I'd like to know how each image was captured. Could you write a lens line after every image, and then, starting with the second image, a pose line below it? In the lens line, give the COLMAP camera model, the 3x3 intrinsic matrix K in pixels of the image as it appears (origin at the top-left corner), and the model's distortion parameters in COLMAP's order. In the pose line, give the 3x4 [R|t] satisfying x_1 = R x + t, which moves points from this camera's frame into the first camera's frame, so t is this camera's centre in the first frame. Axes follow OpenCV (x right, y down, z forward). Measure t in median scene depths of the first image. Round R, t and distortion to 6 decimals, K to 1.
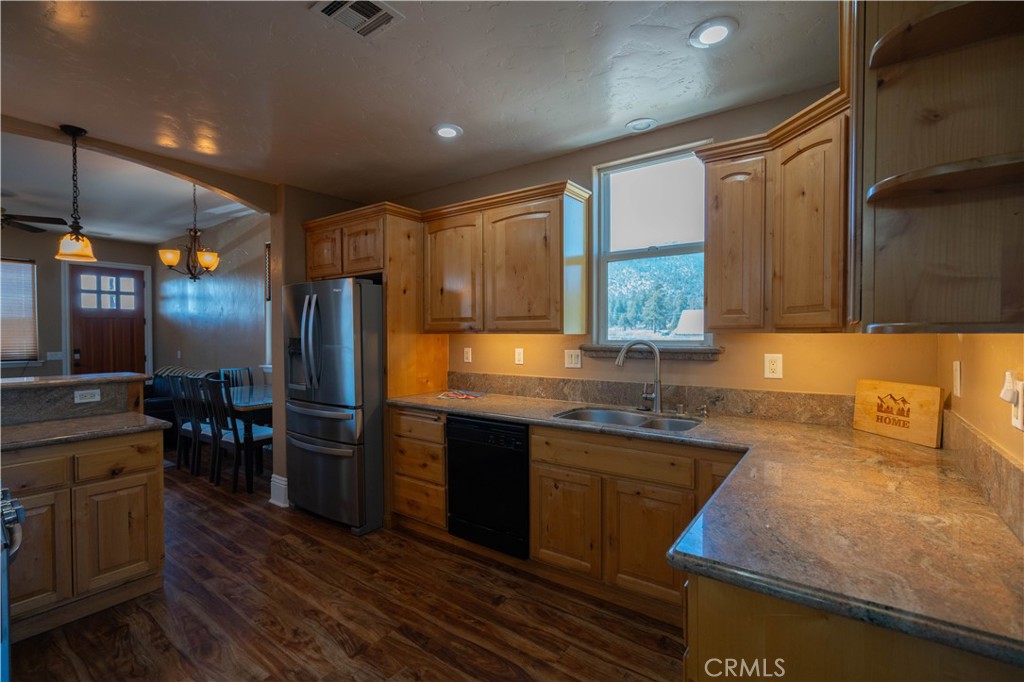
lens RADIAL K [[457.7, 0, 515.0], [0, 457.7, 341.5], [0, 0, 1]] dist [-0.001494, 0.000666]
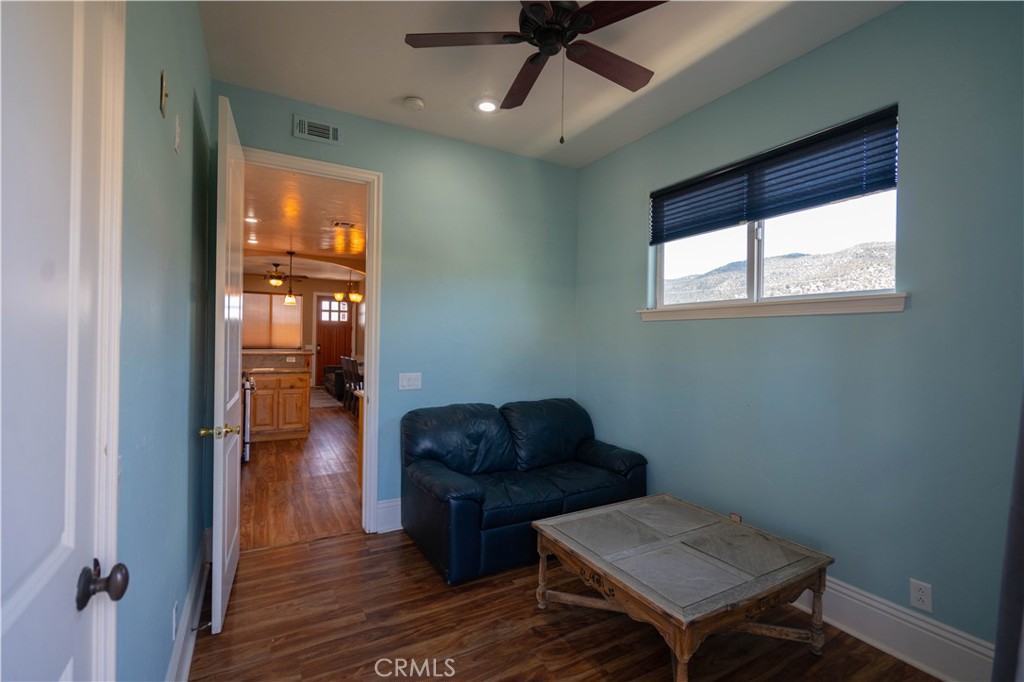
lens RADIAL K [[457.7, 0, 512.4], [0, 457.7, 339.8], [0, 0, 1]] dist [-0.001494, 0.000666]
pose [[0.908400, 0.019414, -0.417652, 1.152910], [-0.027859, 0.999512, -0.014134, 0.014147], [0.417174, 0.024475, 0.908497, -0.731977]]
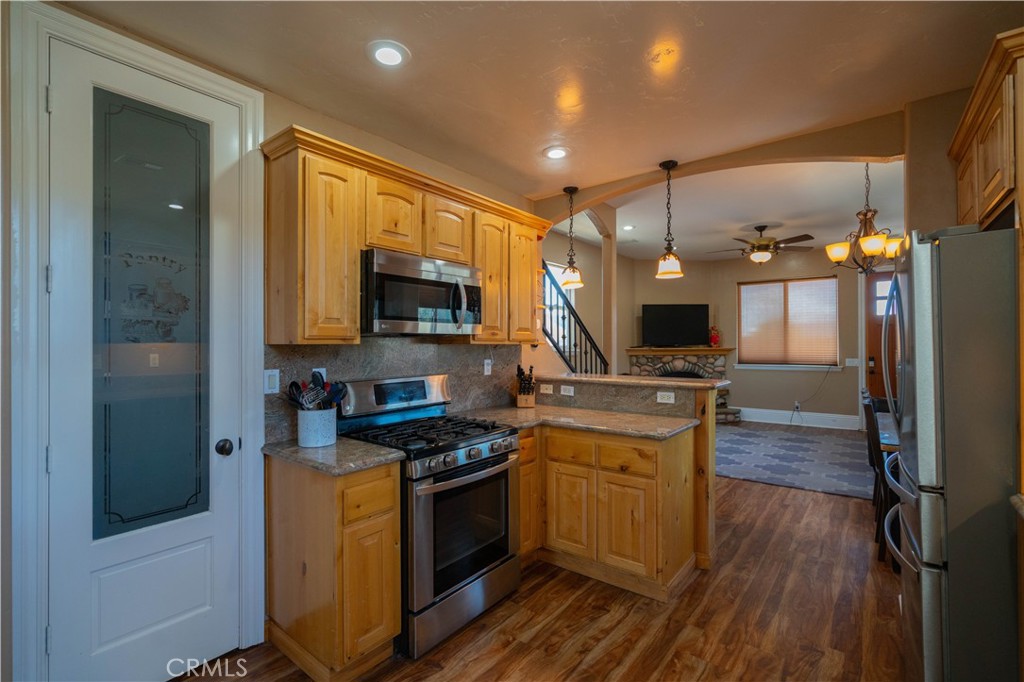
lens RADIAL K [[457.7, 0, 515.1], [0, 457.7, 343.1], [0, 0, 1]] dist [-0.001494, 0.000666]
pose [[-0.034629, 0.002062, -0.999398, 0.191356], [-0.014048, 0.999898, 0.002550, -0.011270], [0.999302, 0.014128, -0.034596, 0.648311]]
